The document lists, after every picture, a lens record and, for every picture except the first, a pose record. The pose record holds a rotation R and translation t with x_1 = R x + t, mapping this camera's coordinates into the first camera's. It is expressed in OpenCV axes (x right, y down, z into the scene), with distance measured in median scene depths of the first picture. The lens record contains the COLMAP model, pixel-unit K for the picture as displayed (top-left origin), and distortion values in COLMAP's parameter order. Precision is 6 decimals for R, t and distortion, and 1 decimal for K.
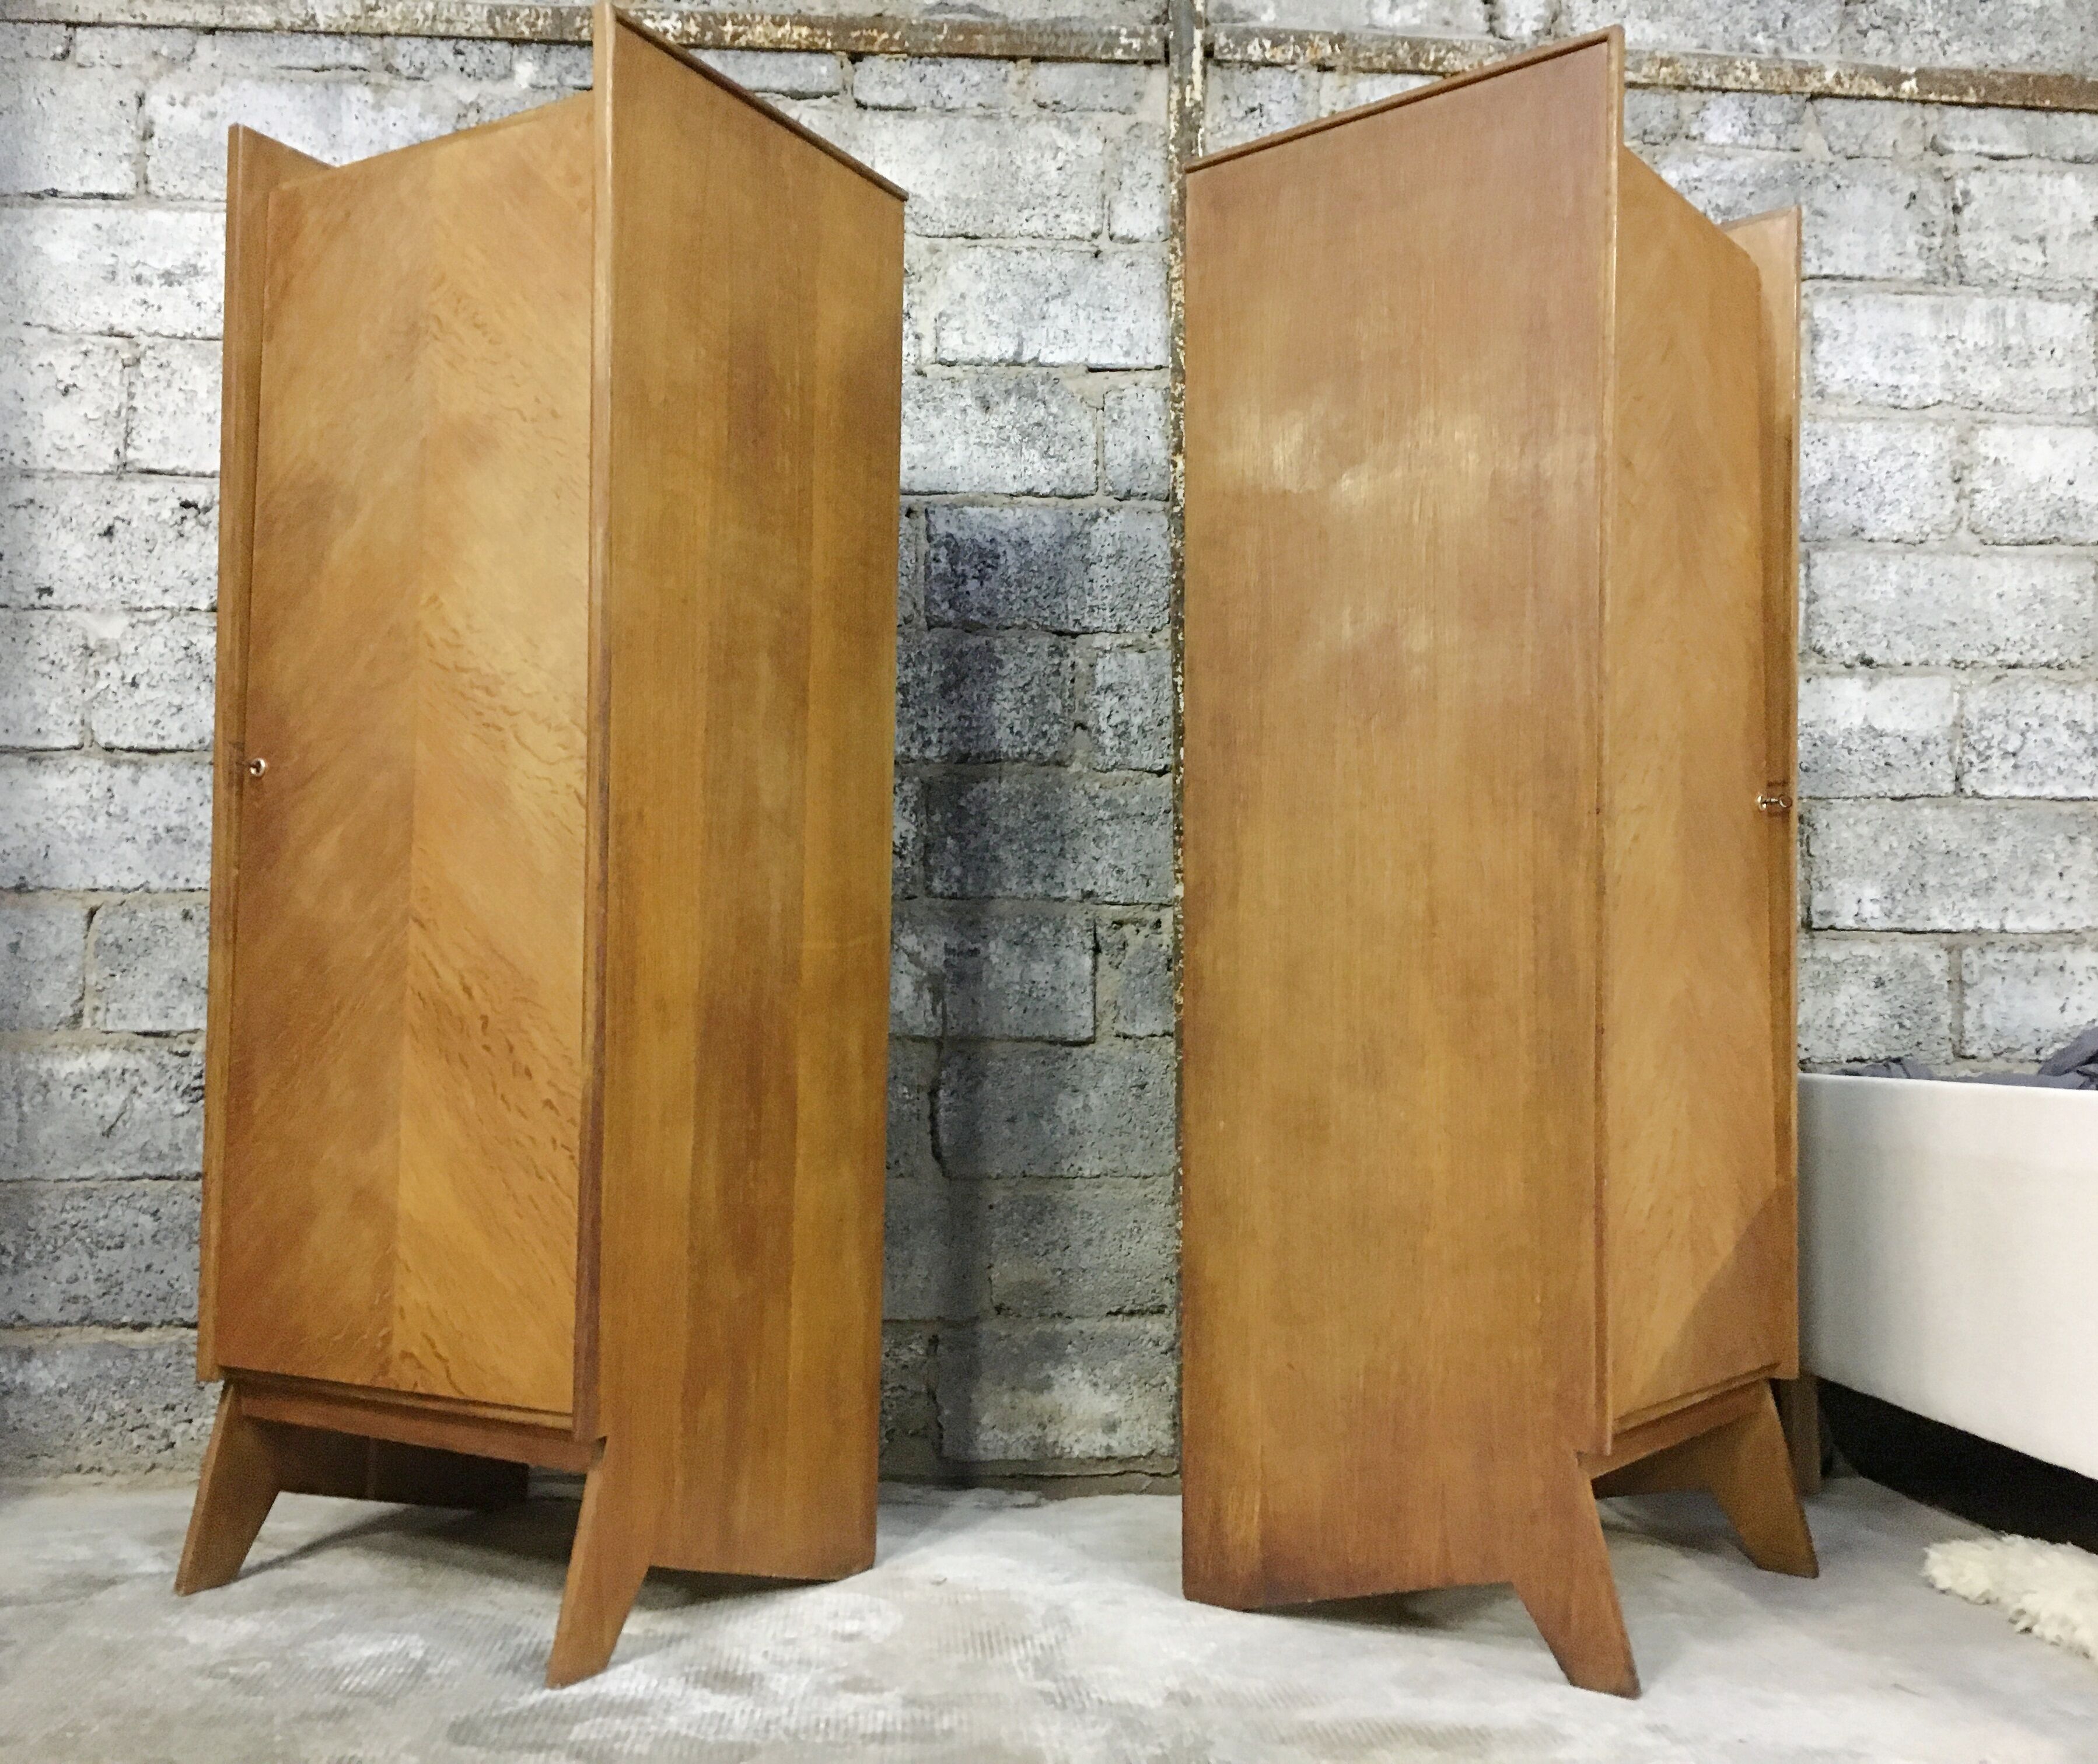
lens RADIAL K [[1997.4, 0, 1030.3], [0, 1997.4, 878.6], [0, 0, 1]] dist [0.091297, -0.128732]
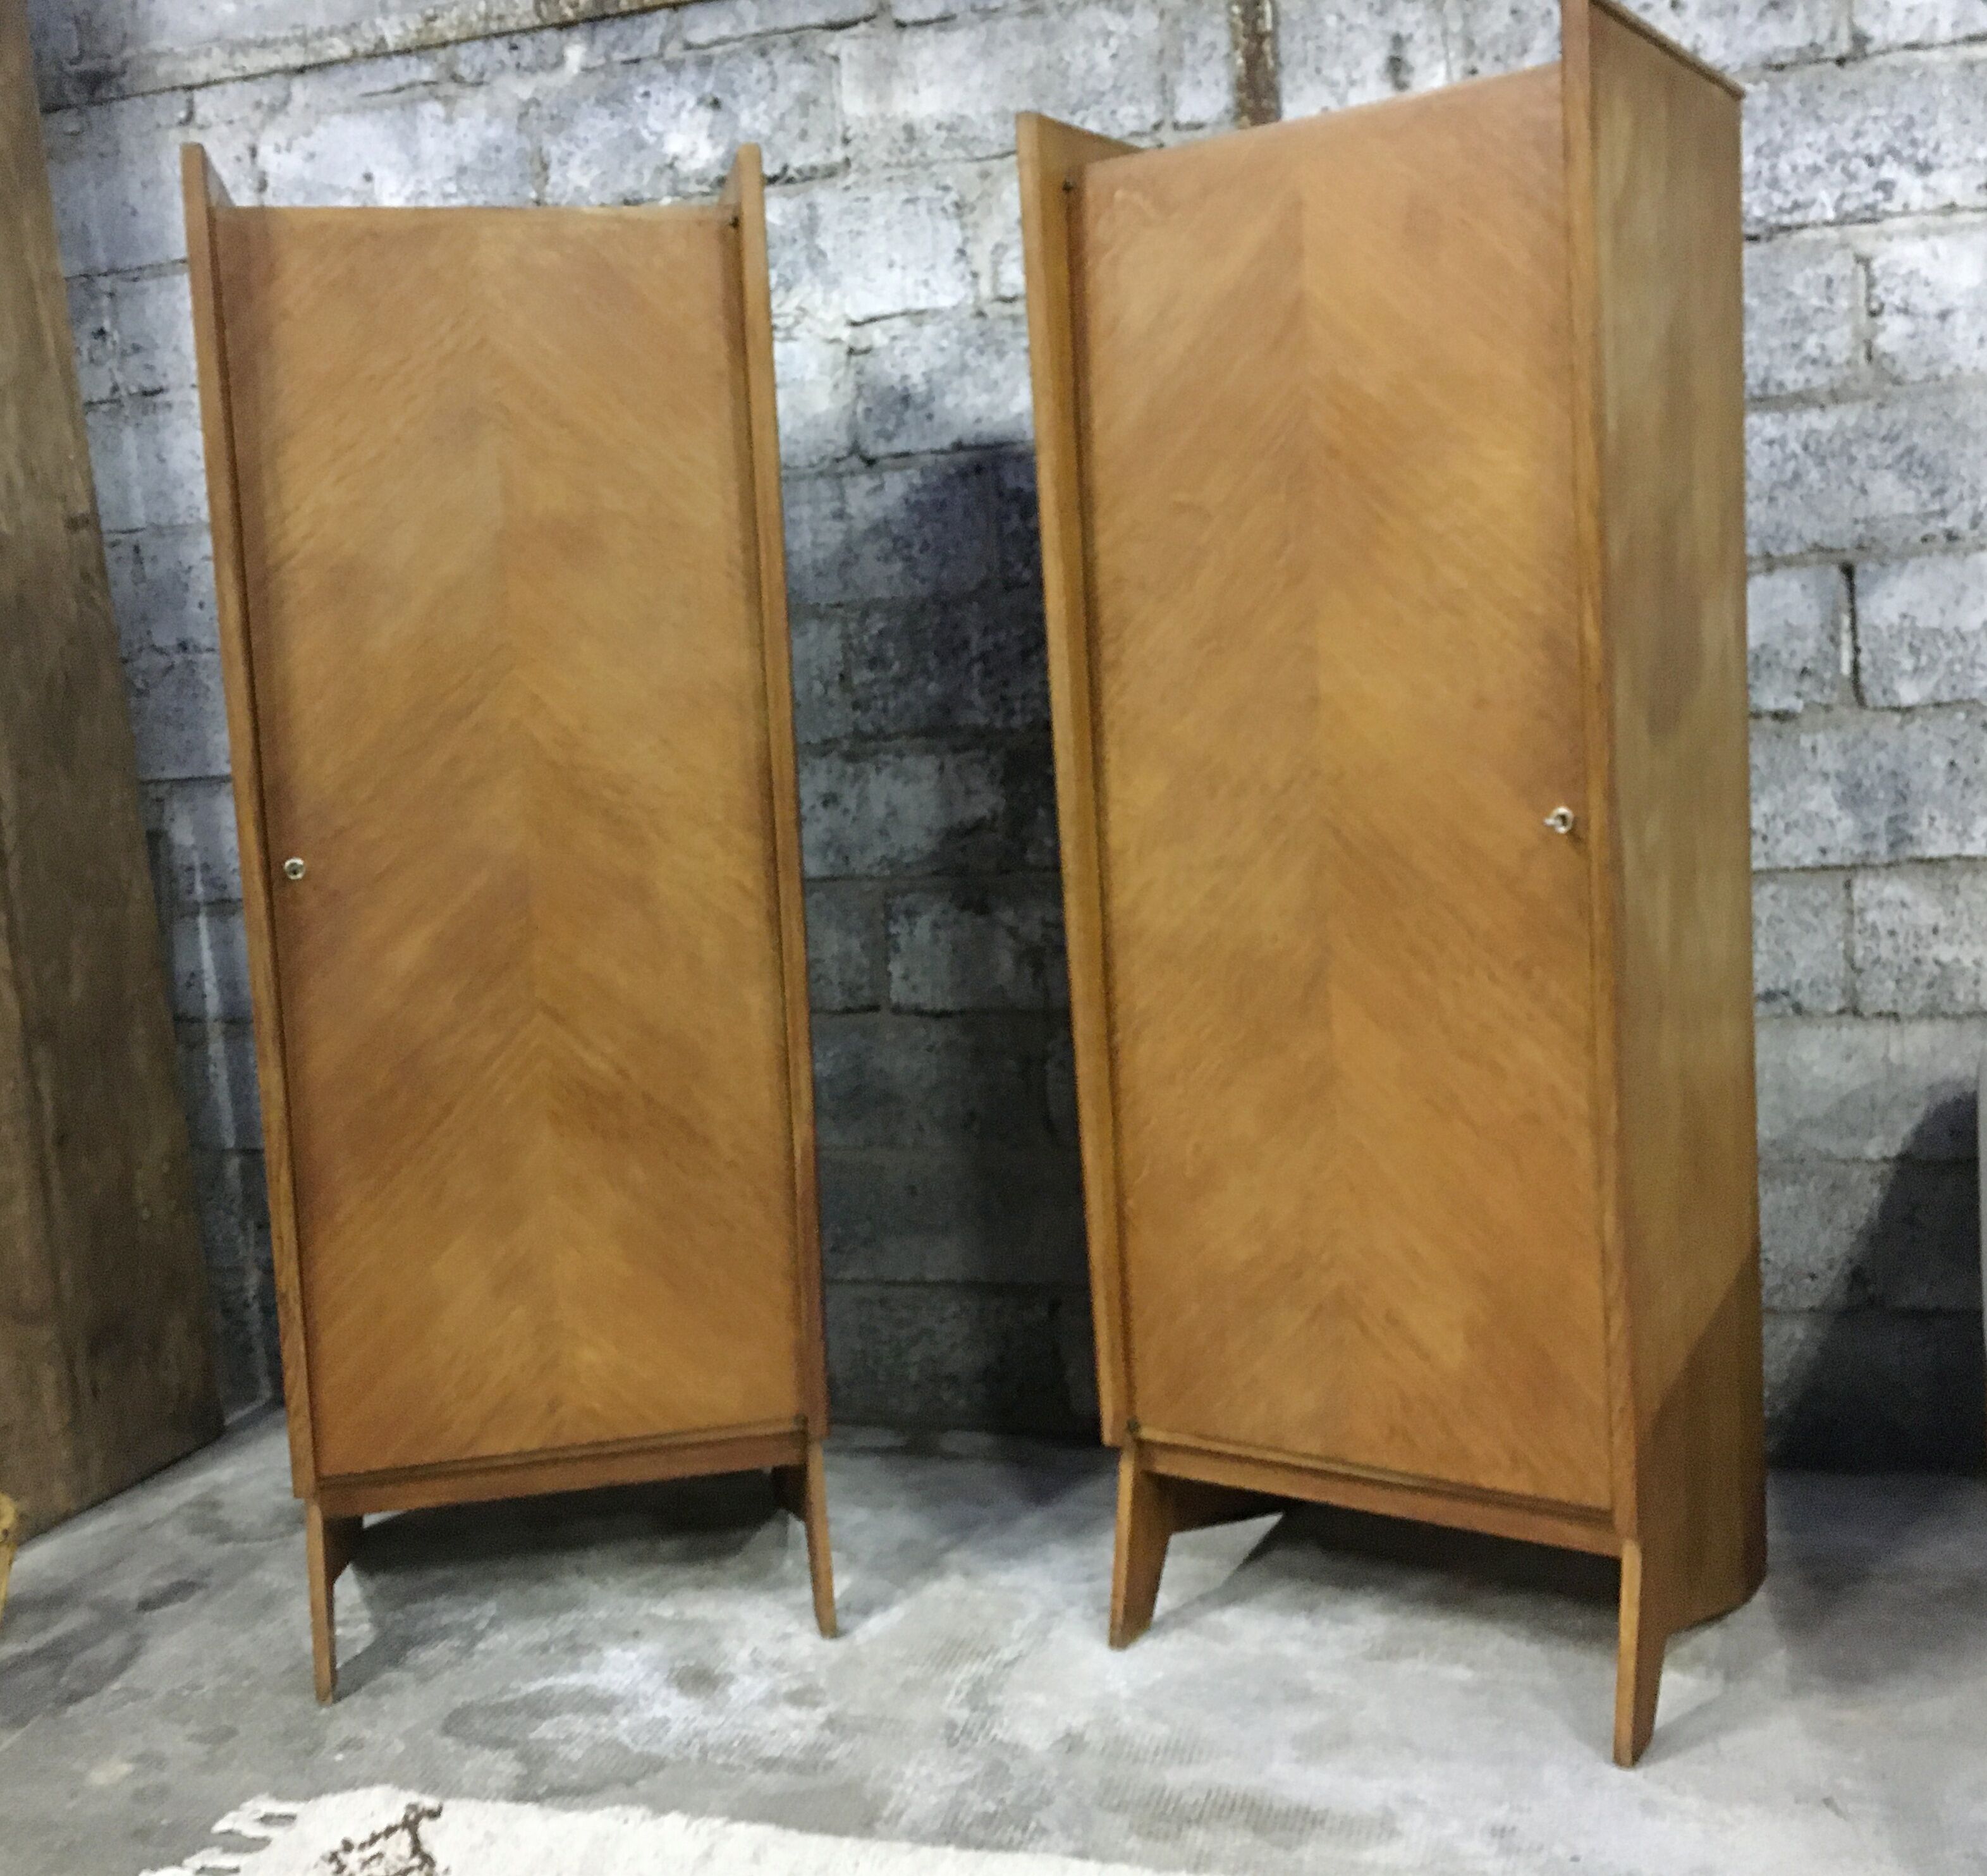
lens RADIAL K [[2183.7, 0, 937.4], [0, 2183.7, 923.9], [0, 0, 1]] dist [0.095595, -0.156668]
pose [[0.932426, -0.026450, -0.360393, 0.295489], [0.091708, 0.981987, 0.165202, -0.145599], [0.349531, -0.187090, 0.918055, -0.007725]]
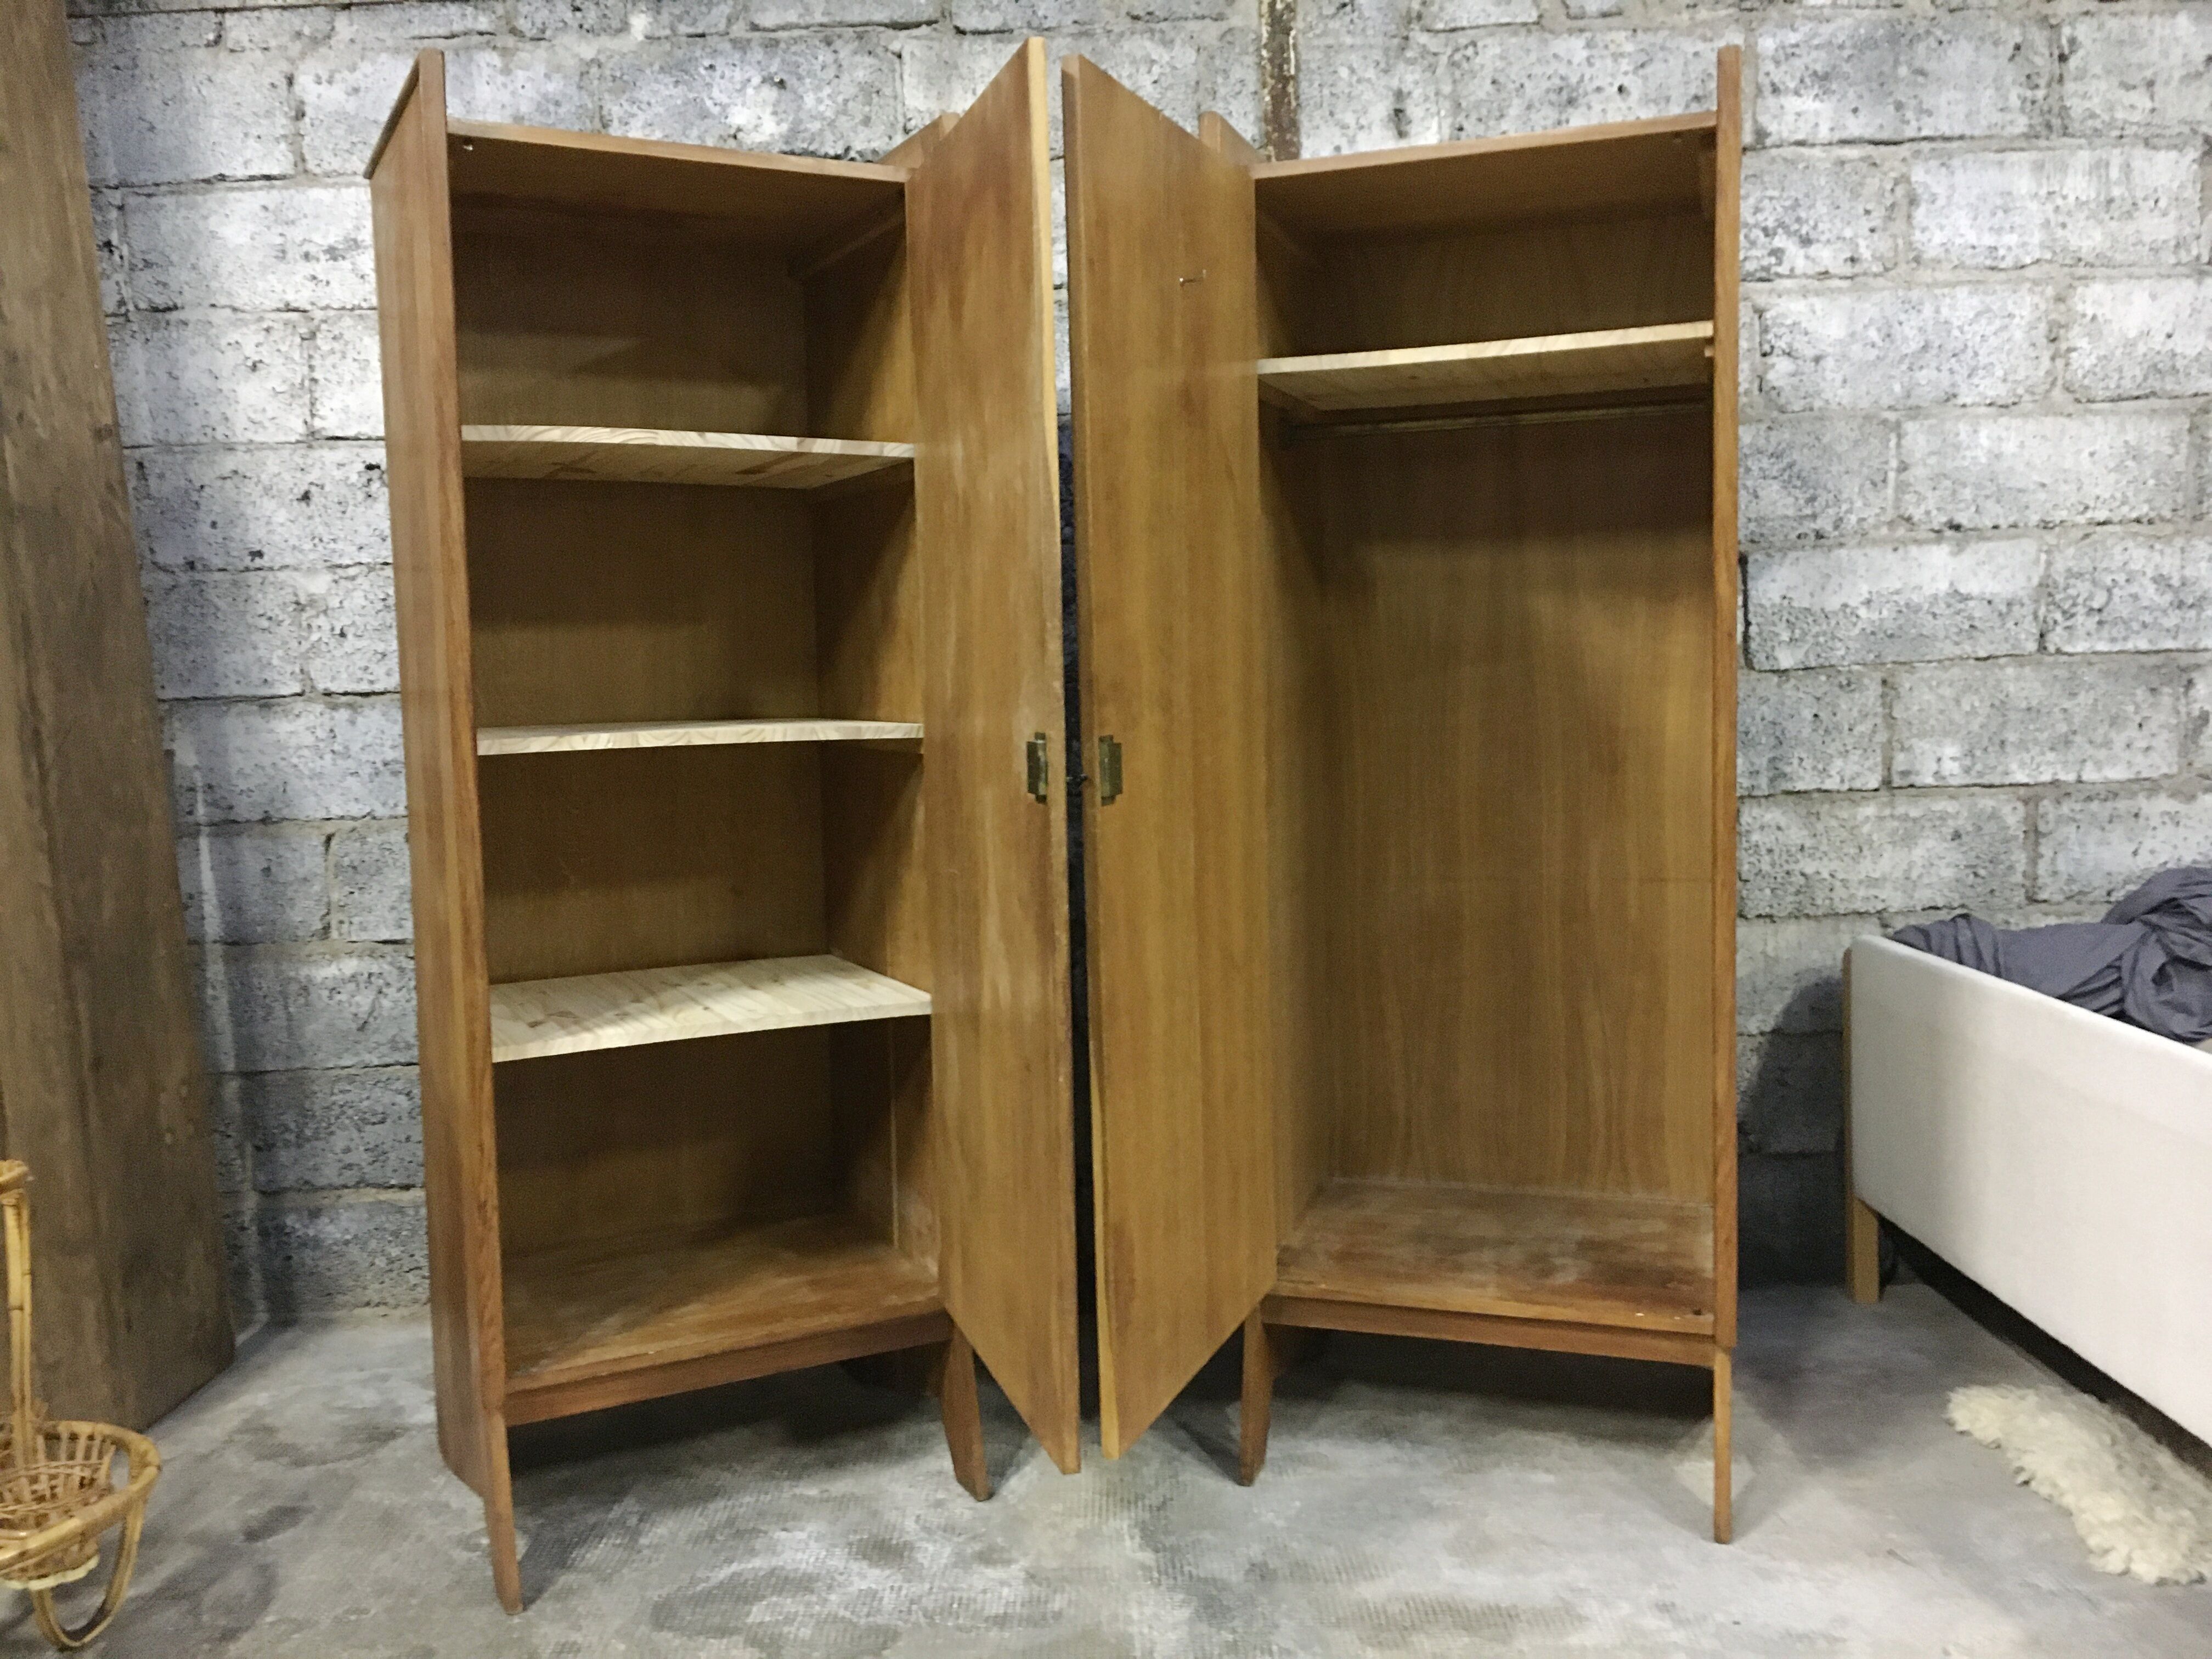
lens RADIAL K [[1884.0, 0, 1100.6], [0, 1884.0, 827.5], [0, 0, 1]] dist [0.085260, -0.120664]
pose [[0.995981, -0.029330, -0.084629, 0.059638], [0.042877, 0.985696, 0.162990, -0.140723], [0.078638, -0.165963, 0.982991, -0.020566]]
